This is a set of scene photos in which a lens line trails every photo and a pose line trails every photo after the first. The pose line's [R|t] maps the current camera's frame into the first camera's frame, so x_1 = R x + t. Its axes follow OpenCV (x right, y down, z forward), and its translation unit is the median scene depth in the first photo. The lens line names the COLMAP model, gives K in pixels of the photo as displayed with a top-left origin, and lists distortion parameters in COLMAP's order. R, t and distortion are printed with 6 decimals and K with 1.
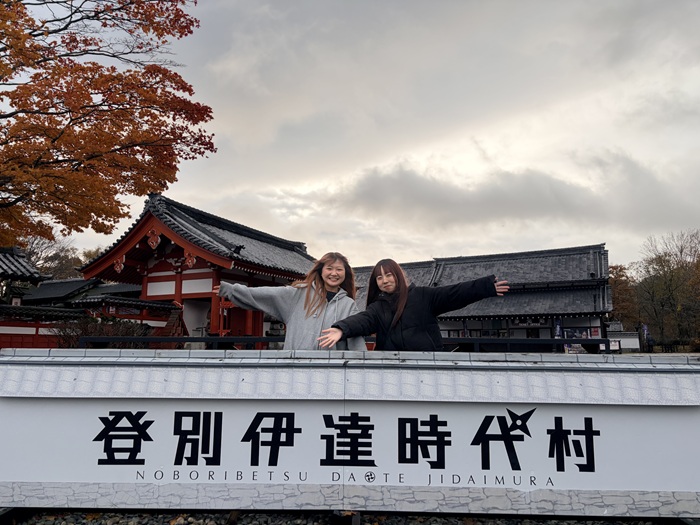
lens RADIAL K [[526.2, 0, 355.2], [0, 526.2, 256.0], [0, 0, 1]] dist [0.034651, -0.009701]
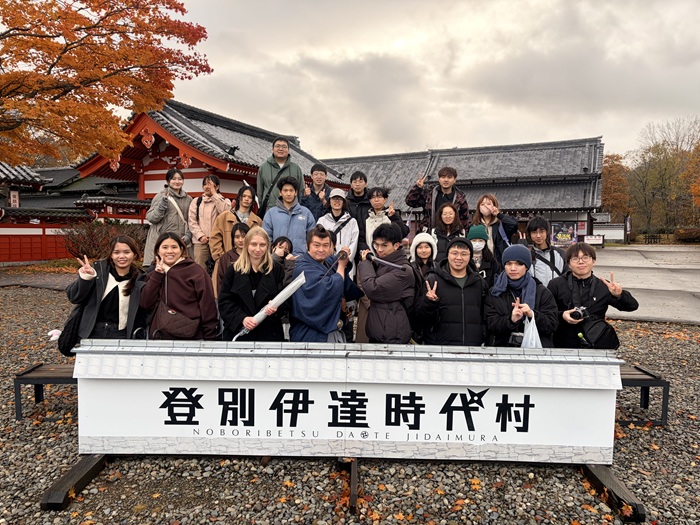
lens RADIAL K [[526.2, 0, 352.2], [0, 526.2, 255.9], [0, 0, 1]] dist [0.034651, -0.009701]
pose [[0.999945, 0.006673, 0.008110, -0.017836], [-0.008273, 0.976150, 0.216940, -0.323871], [-0.006469, -0.216995, 0.976151, -0.228176]]
